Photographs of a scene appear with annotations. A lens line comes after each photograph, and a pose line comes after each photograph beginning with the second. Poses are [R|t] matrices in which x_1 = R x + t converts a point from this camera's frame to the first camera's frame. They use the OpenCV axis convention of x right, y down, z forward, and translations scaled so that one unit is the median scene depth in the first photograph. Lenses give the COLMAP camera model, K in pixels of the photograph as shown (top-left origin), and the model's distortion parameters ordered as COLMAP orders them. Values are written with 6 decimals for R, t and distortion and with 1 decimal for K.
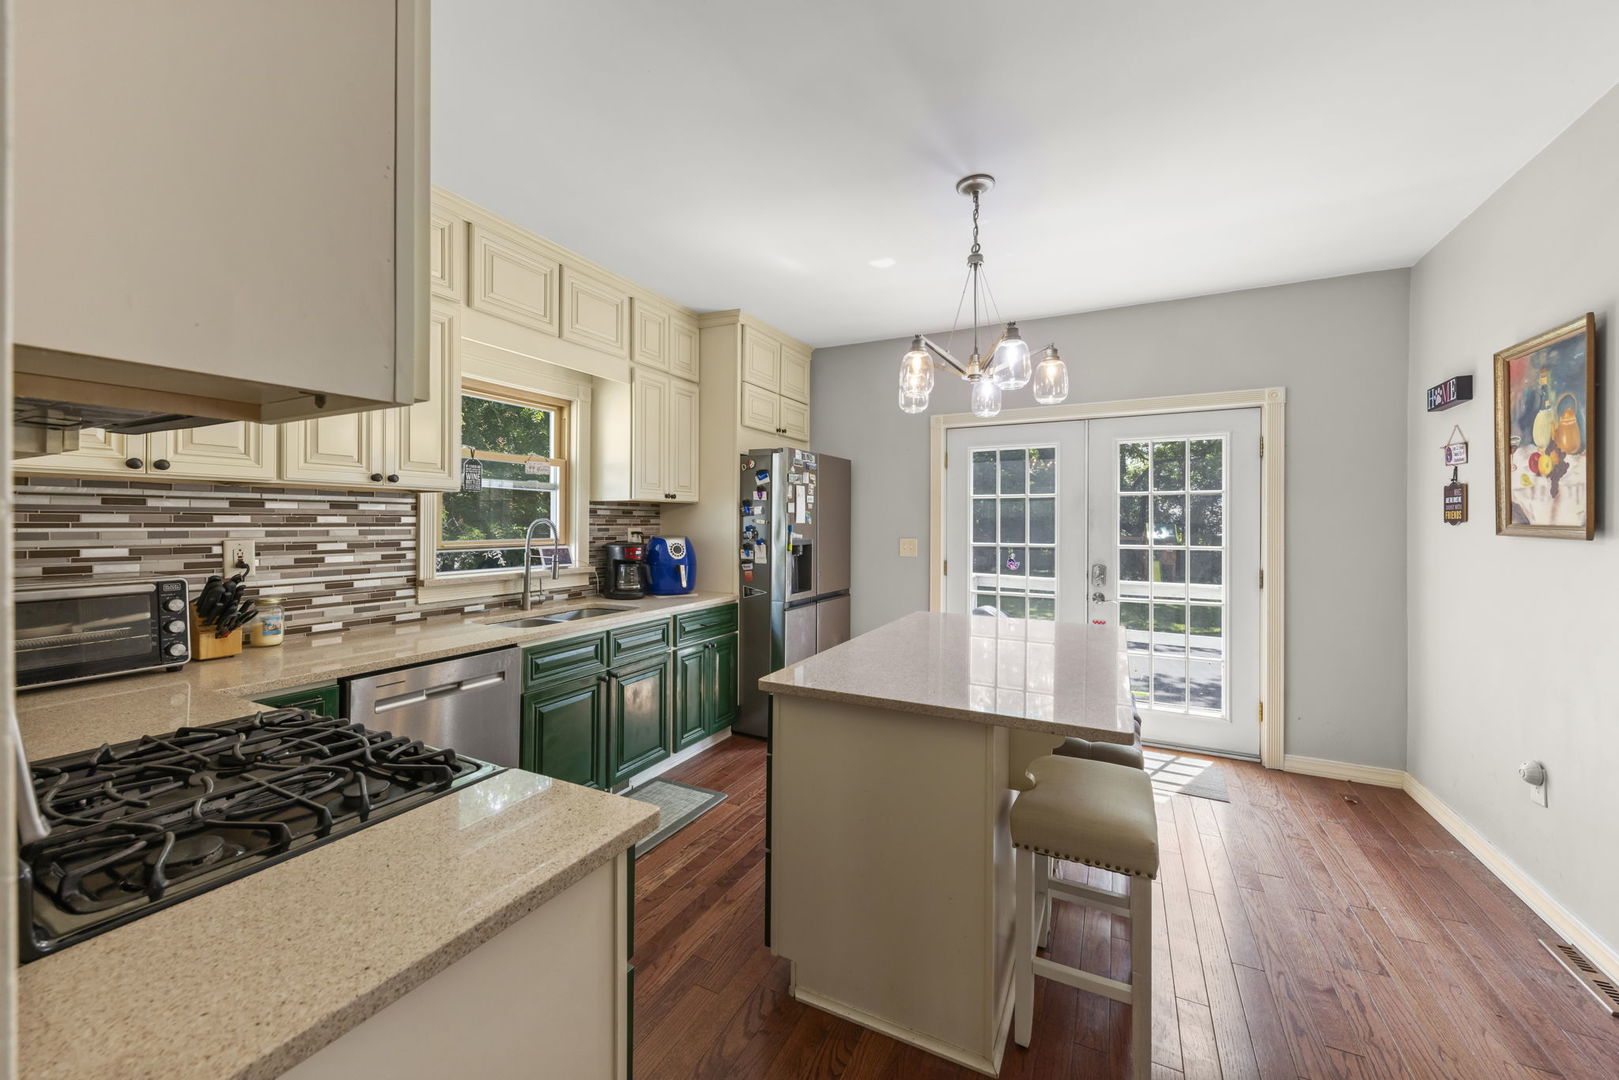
lens RADIAL K [[615.0, 0, 807.4], [0, 615.0, 521.4], [0, 0, 1]] dist [-0.000236, -0.000119]
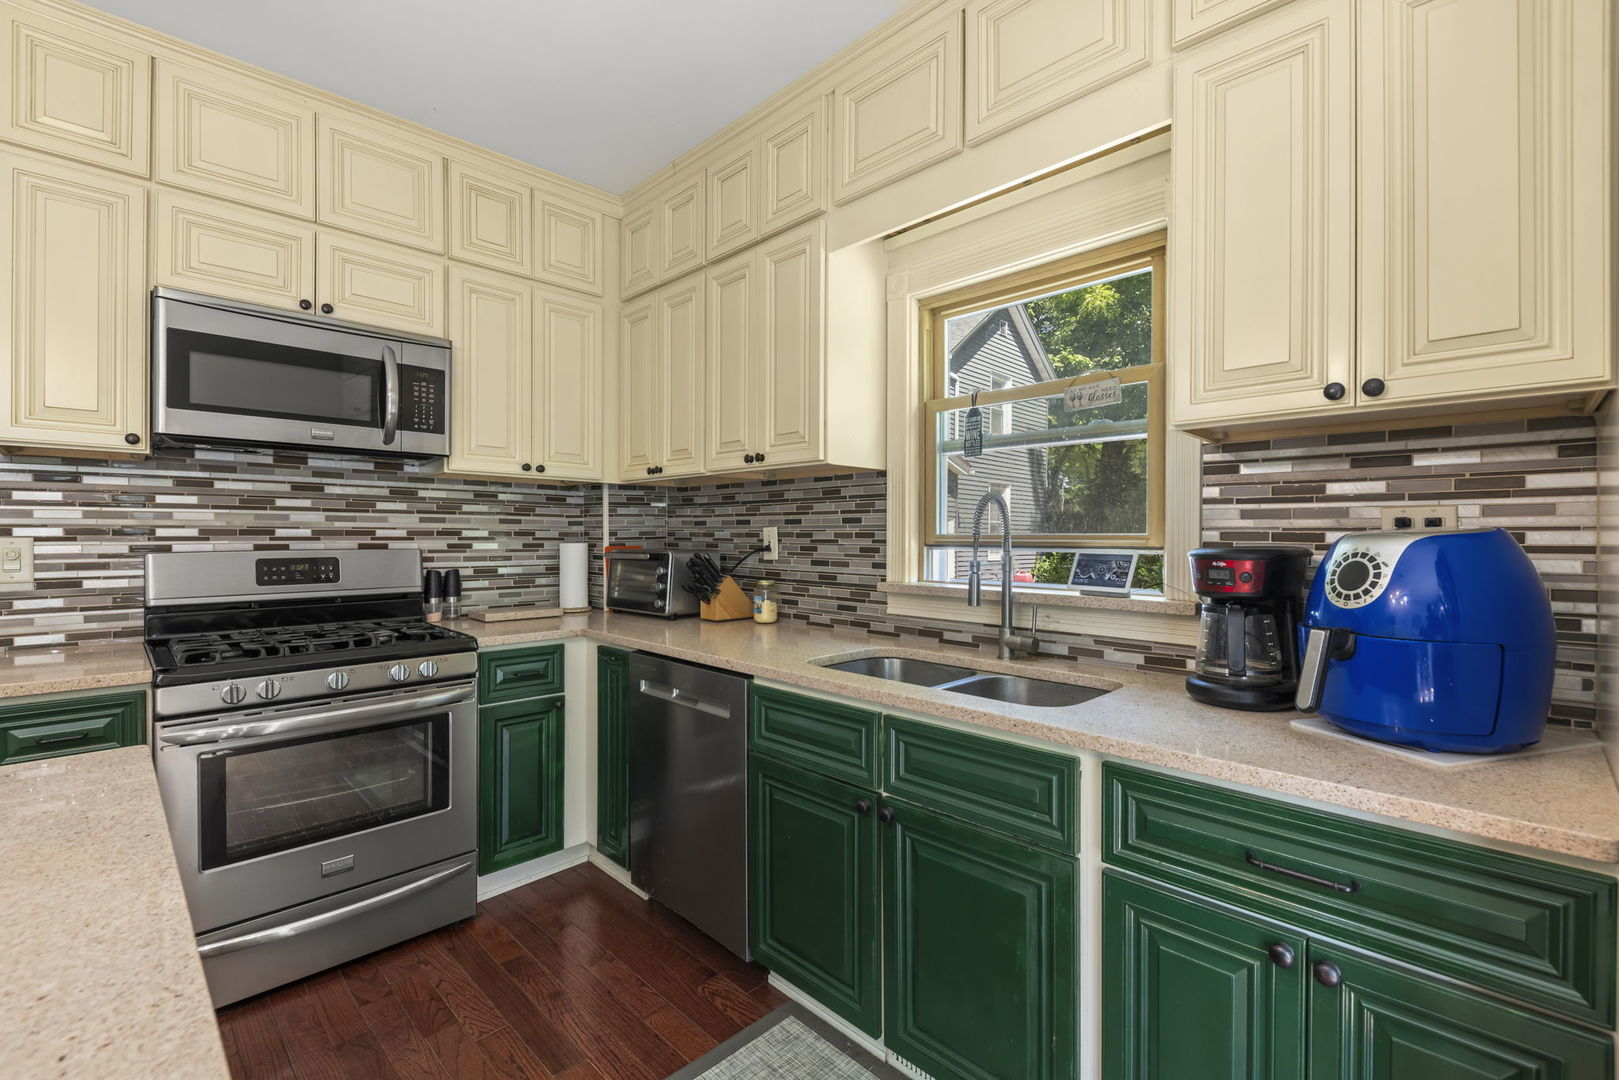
lens RADIAL K [[615.0, 0, 807.4], [0, 615.0, 521.4], [0, 0, 1]] dist [-0.000236, -0.000119]
pose [[0.933183, 0.022227, -0.358714, 0.258644], [-0.021186, 0.999752, 0.006833, 0.002255], [0.358777, 0.001223, 0.933423, 0.465173]]
